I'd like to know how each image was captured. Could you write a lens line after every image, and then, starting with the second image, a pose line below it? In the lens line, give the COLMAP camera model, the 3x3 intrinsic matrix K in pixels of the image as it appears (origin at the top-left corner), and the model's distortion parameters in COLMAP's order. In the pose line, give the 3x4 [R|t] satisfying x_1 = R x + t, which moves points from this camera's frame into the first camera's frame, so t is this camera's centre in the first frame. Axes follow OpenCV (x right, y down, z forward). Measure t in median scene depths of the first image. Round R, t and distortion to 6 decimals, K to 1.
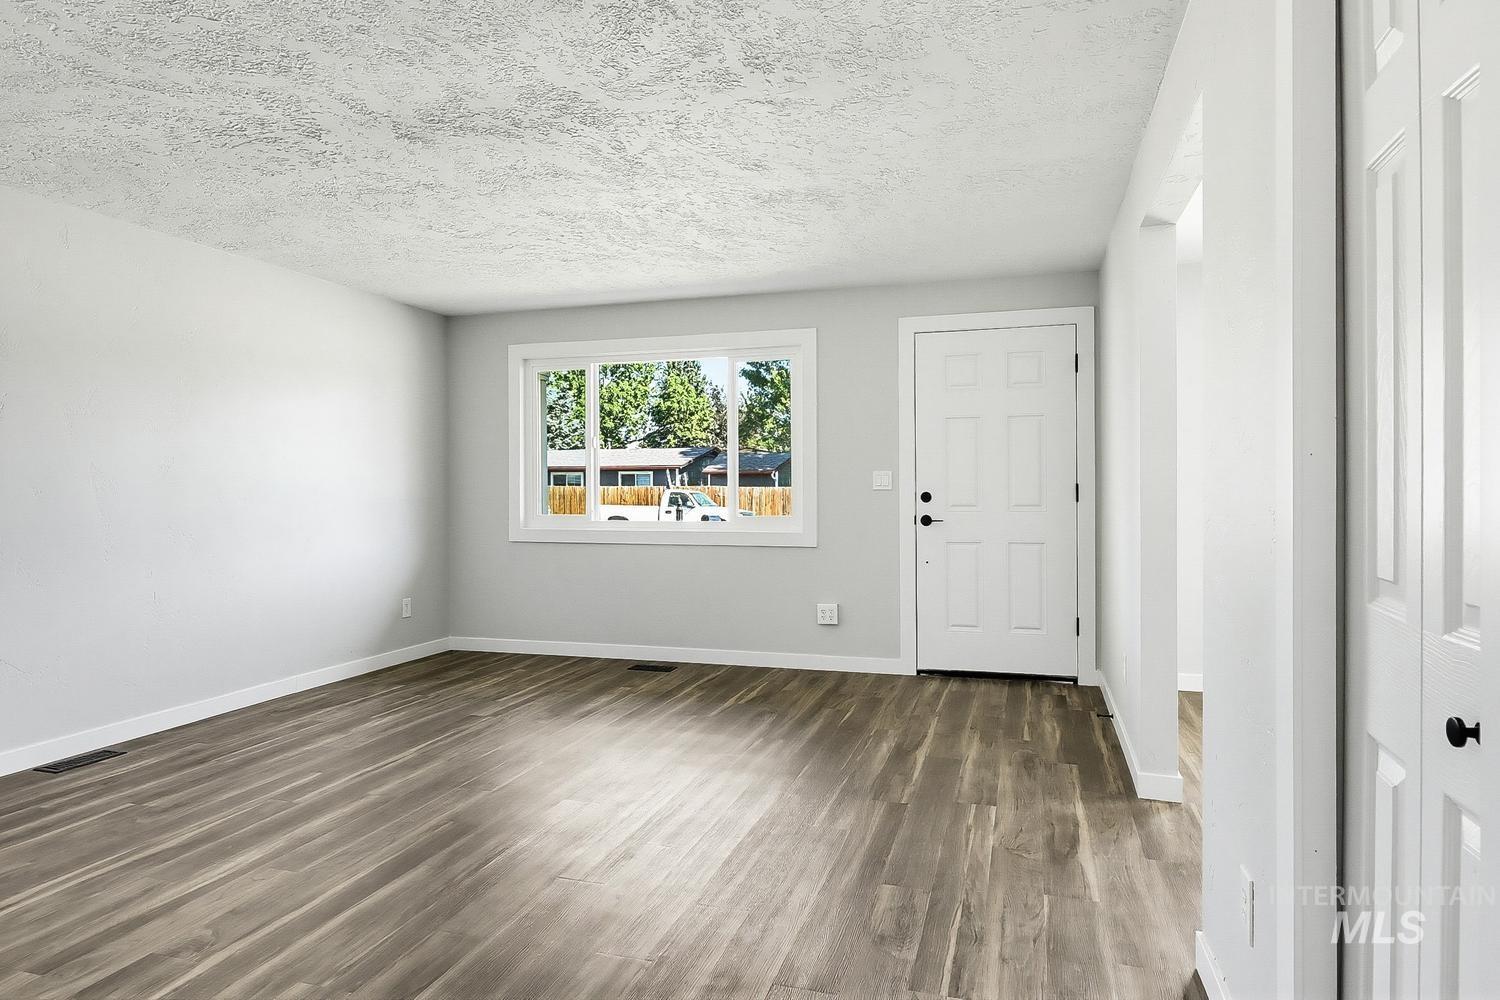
lens RADIAL K [[885.0, 0, 759.8], [0, 885.0, 494.5], [0, 0, 1]] dist [0.001075, -0.000346]
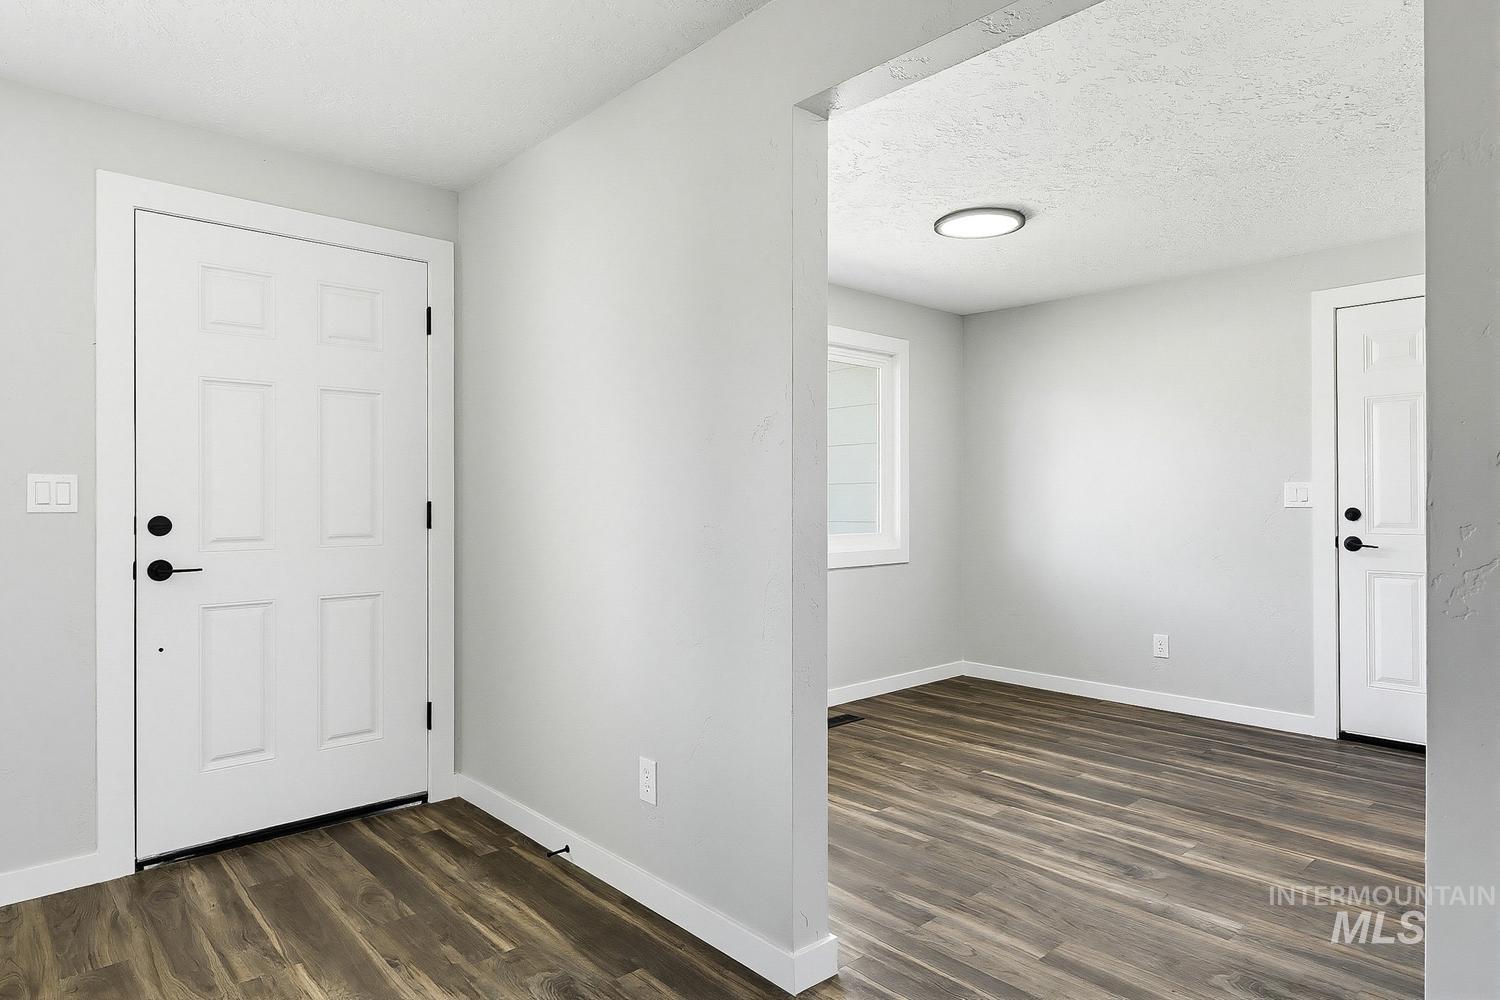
lens RADIAL K [[867.9, 0, 752.0], [0, 867.9, 499.5], [0, 0, 1]] dist [0.001703, 0.000119]
pose [[0.504766, 0.005240, 0.863240, -0.105771], [0.007561, 0.999916, -0.010491, -0.006347], [-0.863223, 0.011823, 0.504684, 0.580945]]
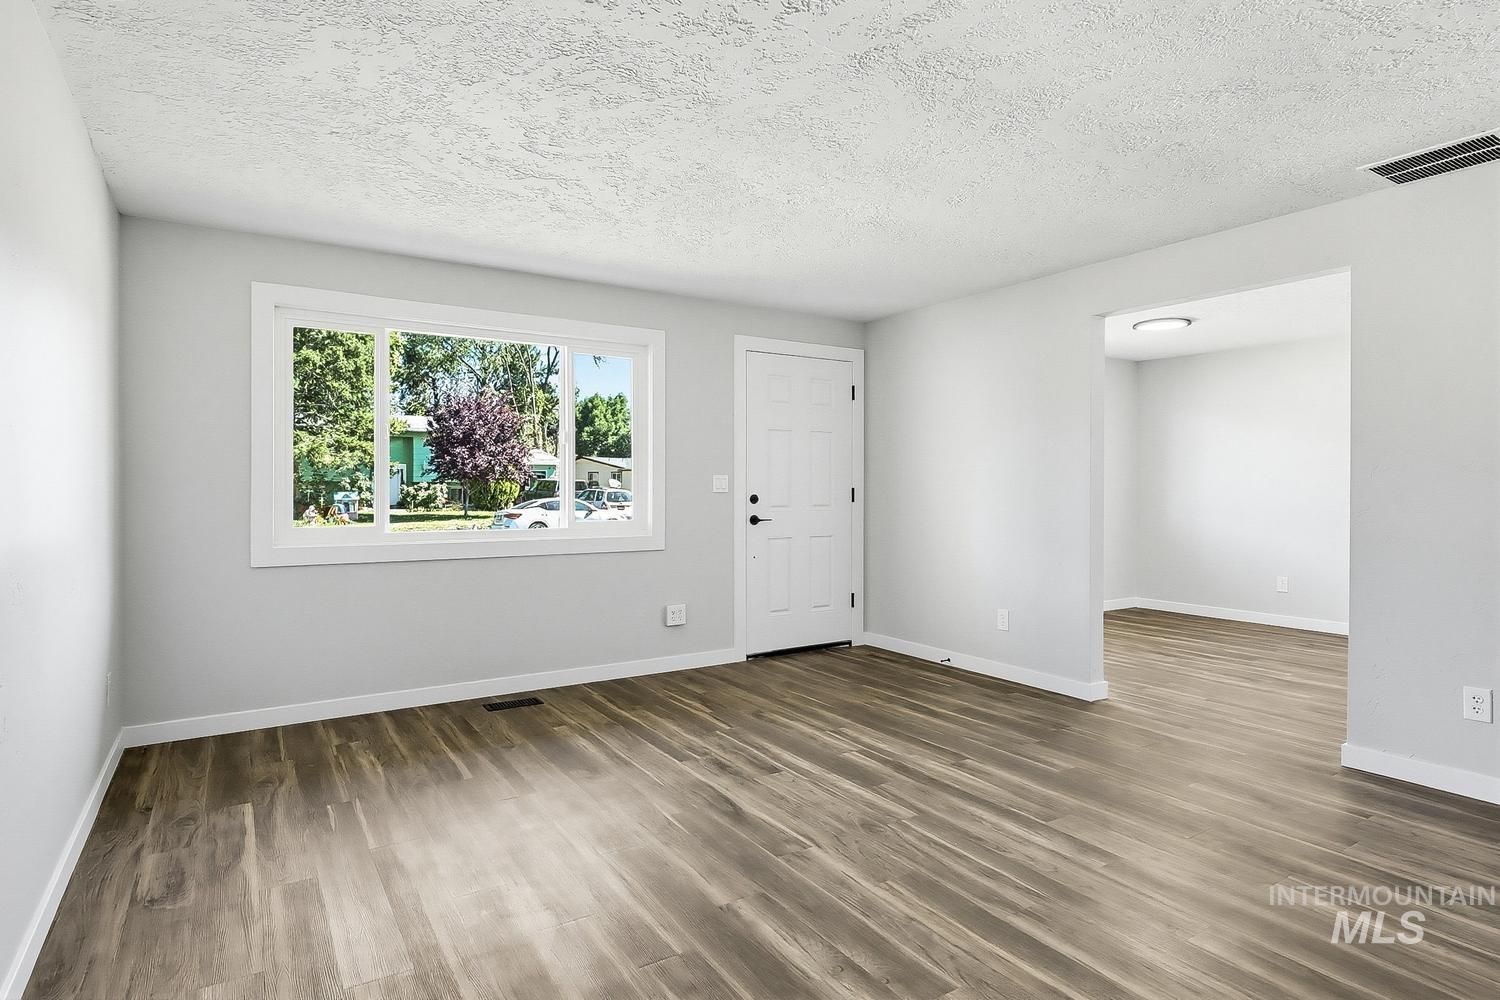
lens RADIAL K [[814.9, 0, 748.0], [0, 814.9, 493.1], [0, 0, 1]] dist [0.002825, -0.000047]
pose [[0.642710, -0.000275, 0.766109, -0.801974], [0.003714, 0.999989, -0.002757, -0.002419], [-0.766100, 0.004617, 0.642705, 0.461340]]
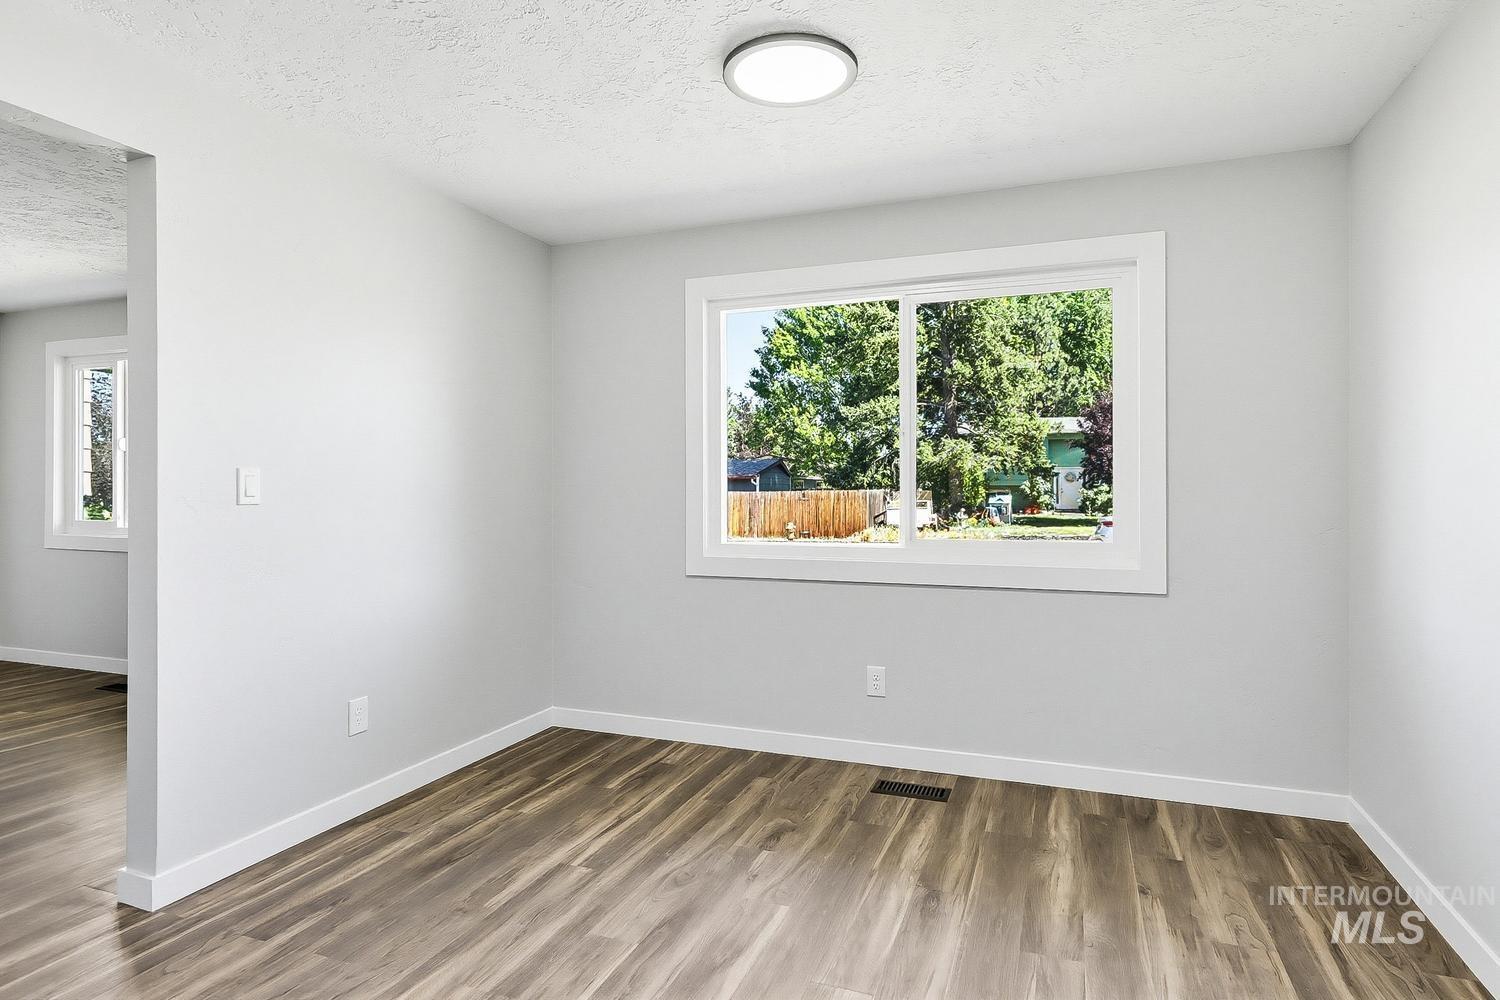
lens RADIAL K [[808.0, 0, 771.1], [0, 808.0, 490.1], [0, 0, 1]] dist [0.002887, 0.000438]
pose [[0.998395, 0.006240, -0.056285, 0.834472], [-0.006784, 0.999932, -0.009482, -0.009818], [0.056222, 0.009848, 0.998370, 0.272590]]
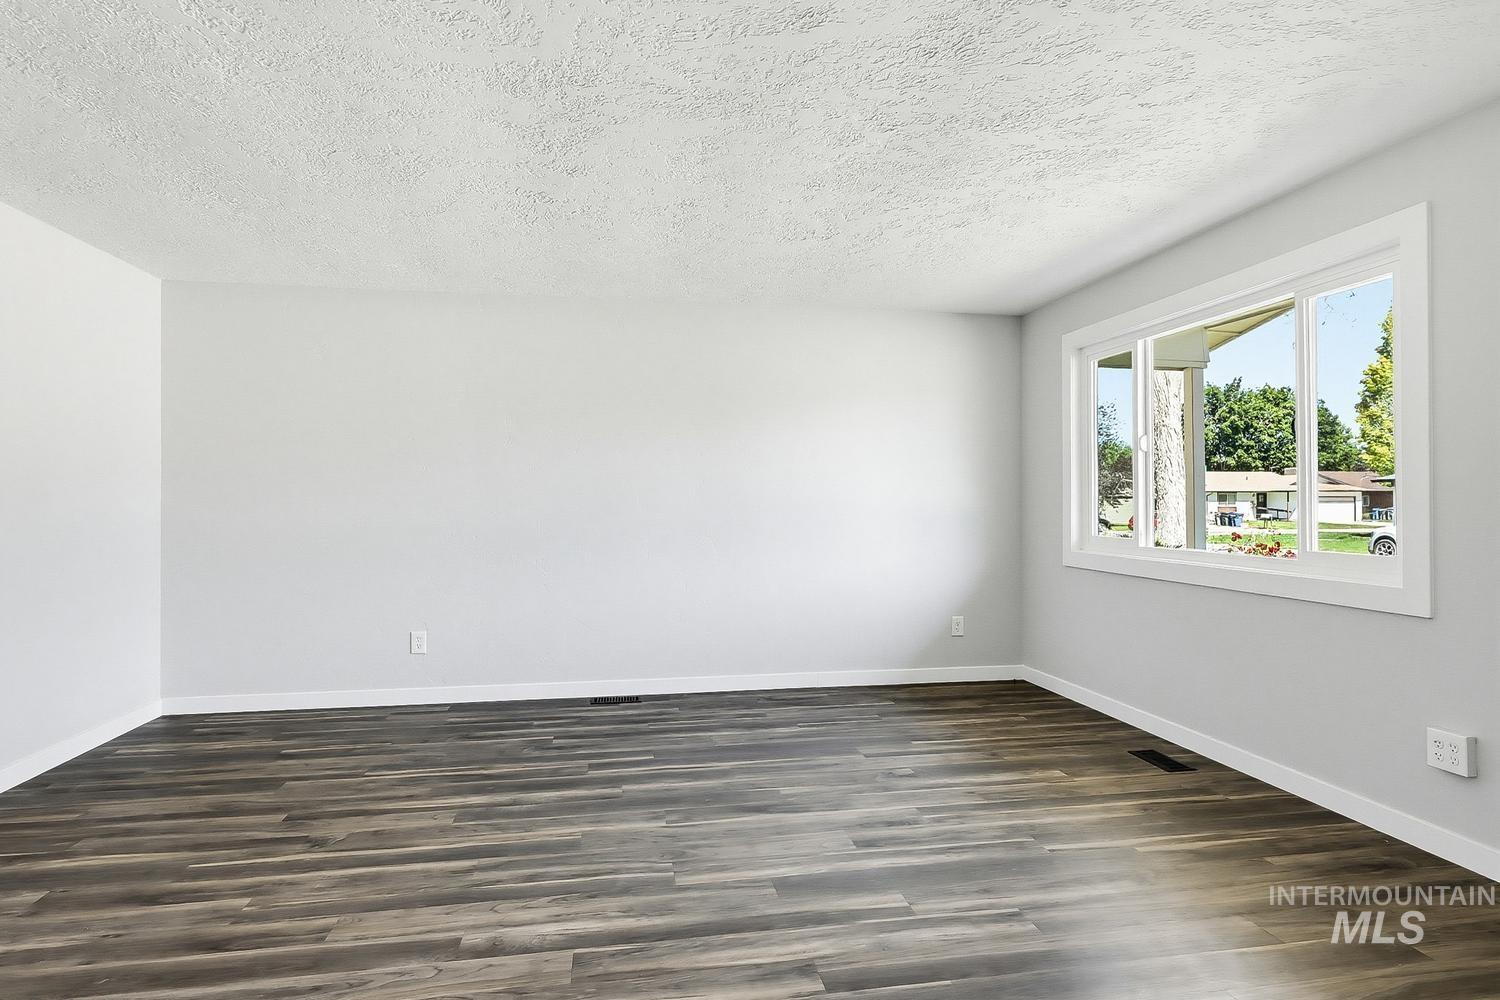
lens RADIAL K [[814.9, 0, 748.0], [0, 814.9, 493.1], [0, 0, 1]] dist [0.002825, -0.000047]
pose [[0.446817, -0.006485, -0.894602, 0.436426], [-0.008643, 0.999896, -0.011565, -0.007387], [0.894584, 0.012900, 0.446714, 0.582740]]
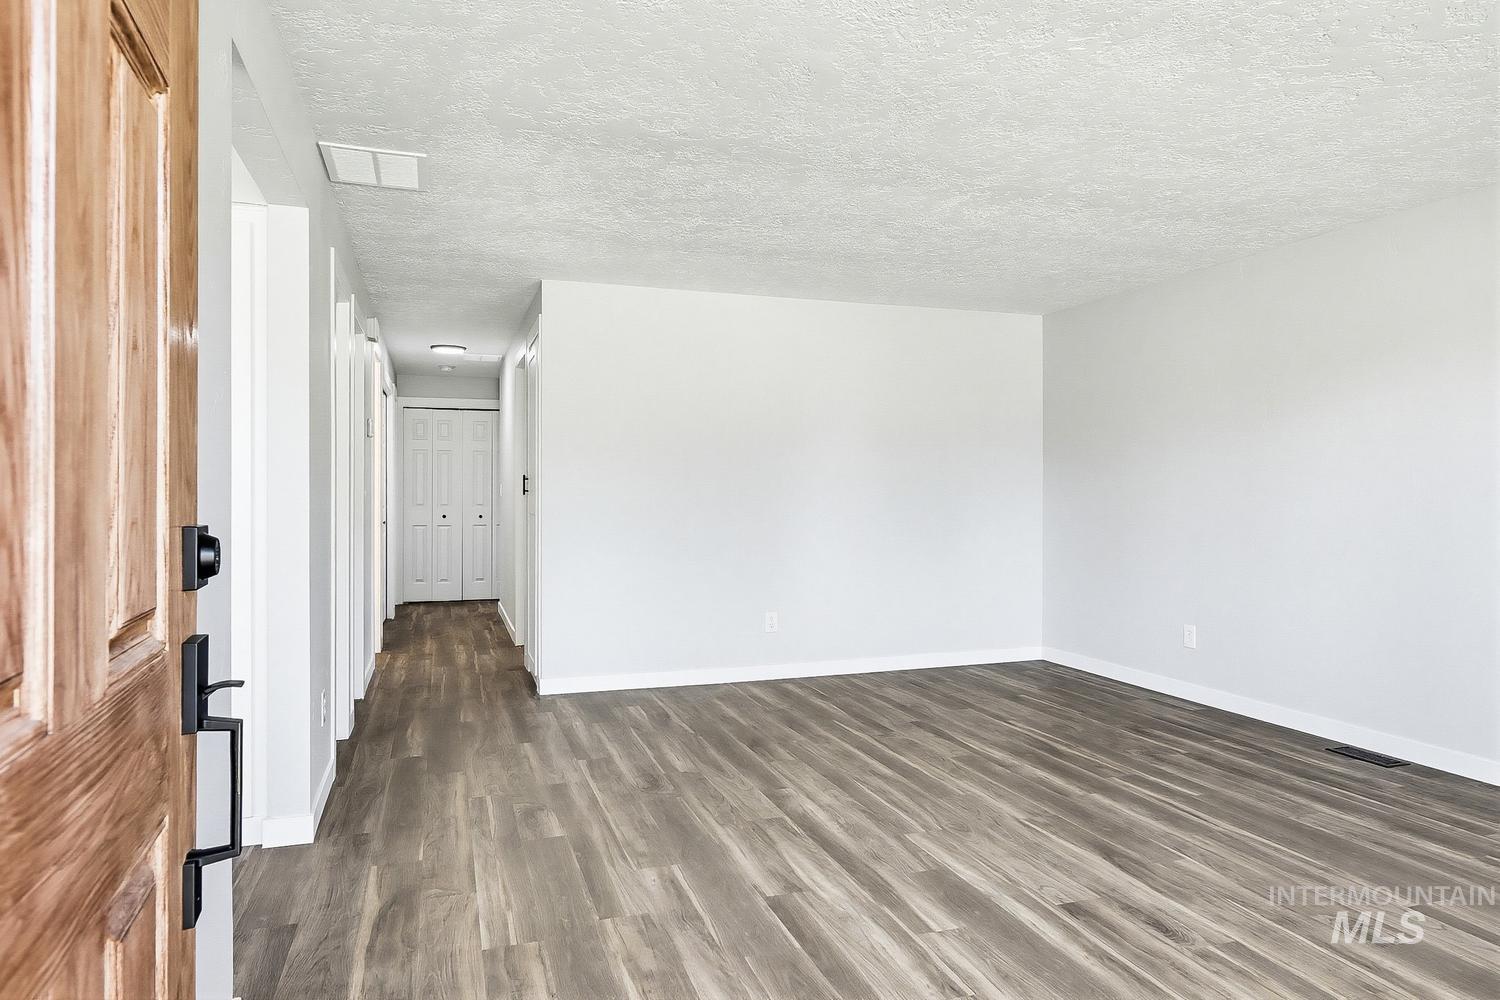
lens RADIAL K [[912.3, 0, 754.1], [0, 912.3, 496.5], [0, 0, 1]] dist [0.001466, 0.002247]
pose [[-0.809348, 0.007035, -0.587287, 0.411507], [-0.003005, 0.999866, 0.016118, -0.015691], [0.587322, 0.014810, -0.809218, 1.364031]]
